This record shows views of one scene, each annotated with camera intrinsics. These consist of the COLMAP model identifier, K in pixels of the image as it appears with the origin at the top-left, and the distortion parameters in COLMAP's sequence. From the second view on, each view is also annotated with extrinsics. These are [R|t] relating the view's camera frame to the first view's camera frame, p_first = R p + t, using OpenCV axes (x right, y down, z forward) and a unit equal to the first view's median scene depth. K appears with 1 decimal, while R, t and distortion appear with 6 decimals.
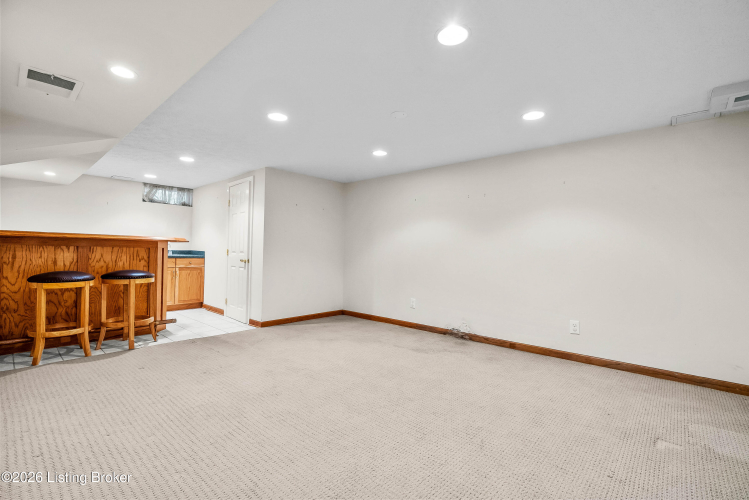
lens RADIAL K [[338.7, 0, 375.9], [0, 338.7, 247.8], [0, 0, 1]] dist [-0.001269, 0.000680]
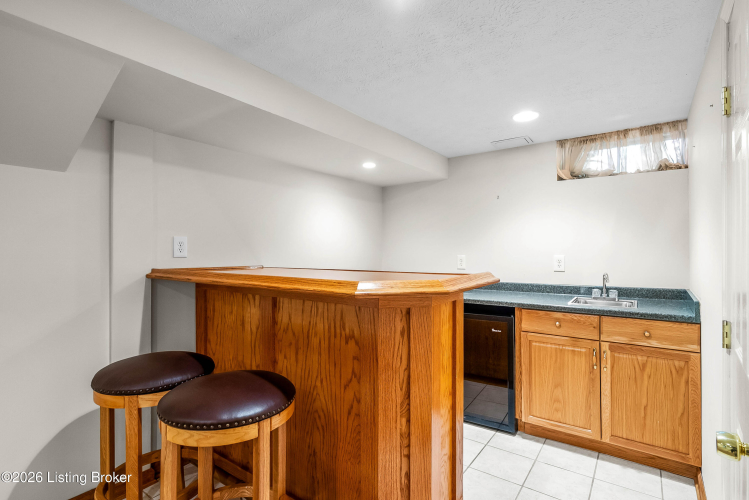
lens RADIAL K [[359.4, 0, 377.4], [0, 359.4, 249.7], [0, 0, 1]] dist [-0.004140, -0.000155]
pose [[0.099671, -0.026573, -0.994666, -0.323886], [0.018992, 0.999512, -0.024800, -0.049872], [0.994839, -0.016419, 0.100127, 1.028247]]
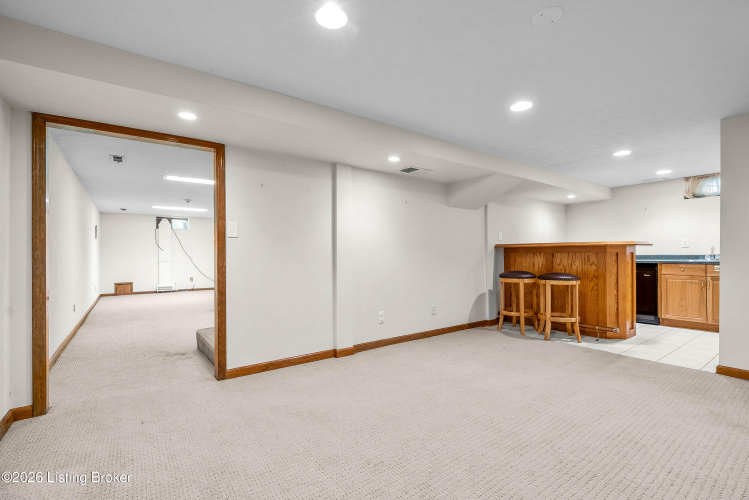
lens RADIAL K [[338.7, 0, 376.3], [0, 338.7, 252.9], [0, 0, 1]] dist [-0.001269, 0.000680]
pose [[-0.206022, -0.022956, -0.978278, 0.485310], [0.017035, 0.999489, -0.027041, 0.017164], [0.978399, -0.022236, -0.205526, 0.582875]]
